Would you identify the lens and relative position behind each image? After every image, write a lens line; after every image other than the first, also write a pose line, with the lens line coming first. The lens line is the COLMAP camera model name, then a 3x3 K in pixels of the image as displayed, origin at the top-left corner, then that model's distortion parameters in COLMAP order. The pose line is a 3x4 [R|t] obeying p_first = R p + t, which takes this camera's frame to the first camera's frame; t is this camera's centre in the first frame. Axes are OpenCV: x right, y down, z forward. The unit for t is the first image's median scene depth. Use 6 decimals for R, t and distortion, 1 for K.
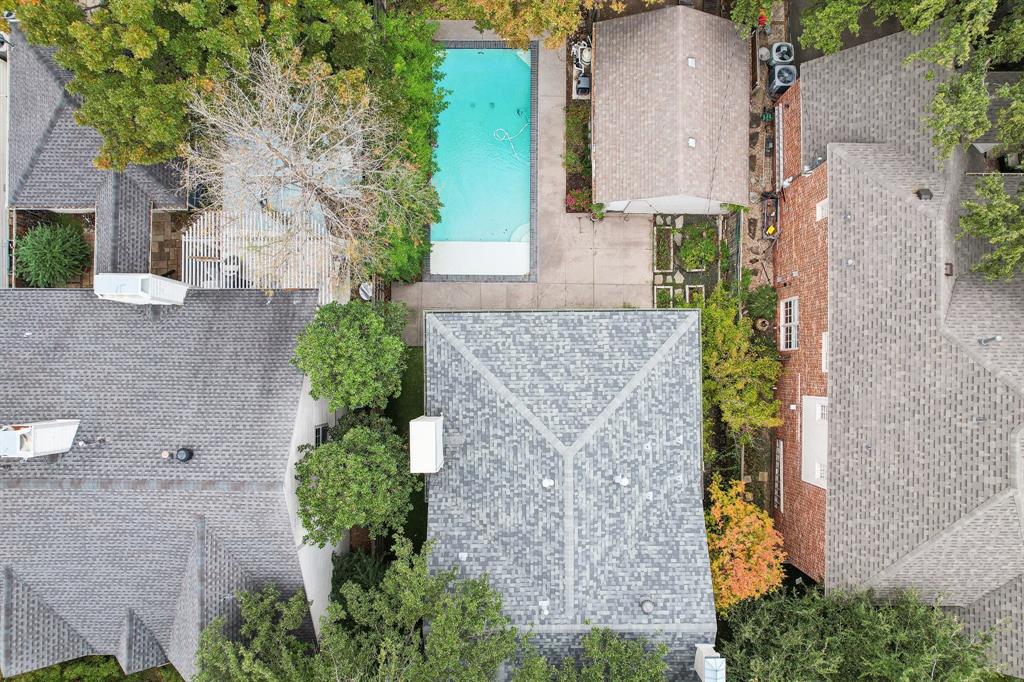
lens RADIAL K [[653.1, 0, 512.0], [0, 653.1, 341.0], [0, 0, 1]] dist [-0.026044, 0.000993]
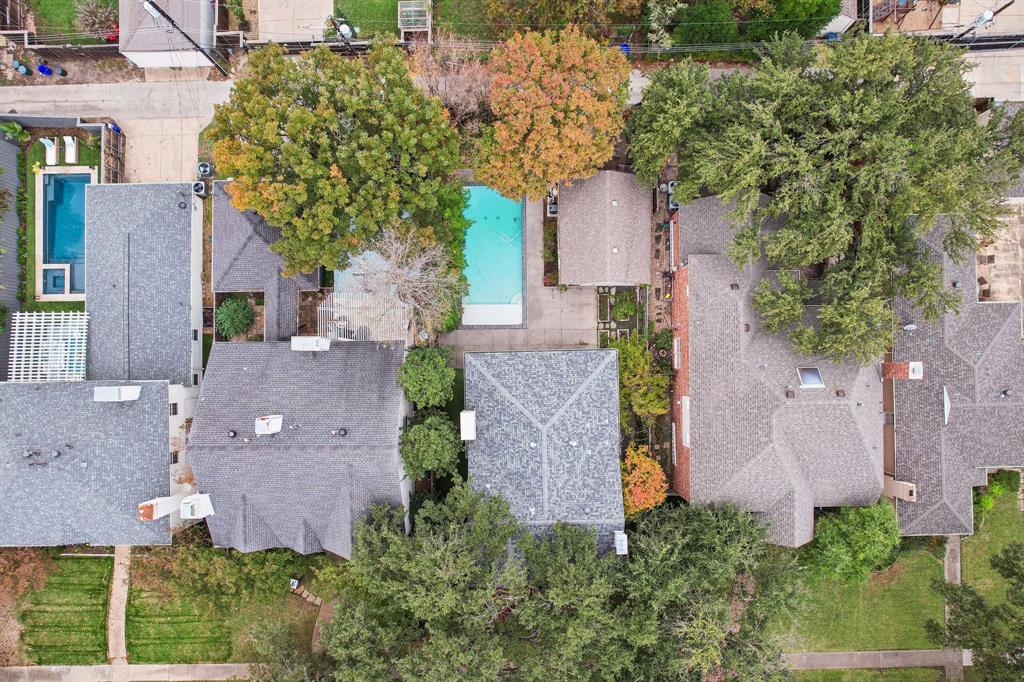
lens RADIAL K [[653.1, 0, 512.0], [0, 653.1, 341.0], [0, 0, 1]] dist [-0.026044, 0.000993]
pose [[0.999886, -0.013803, 0.006198, -0.012874], [0.013789, 0.999902, 0.002254, -0.080729], [-0.006229, -0.002169, 0.999978, -0.819920]]
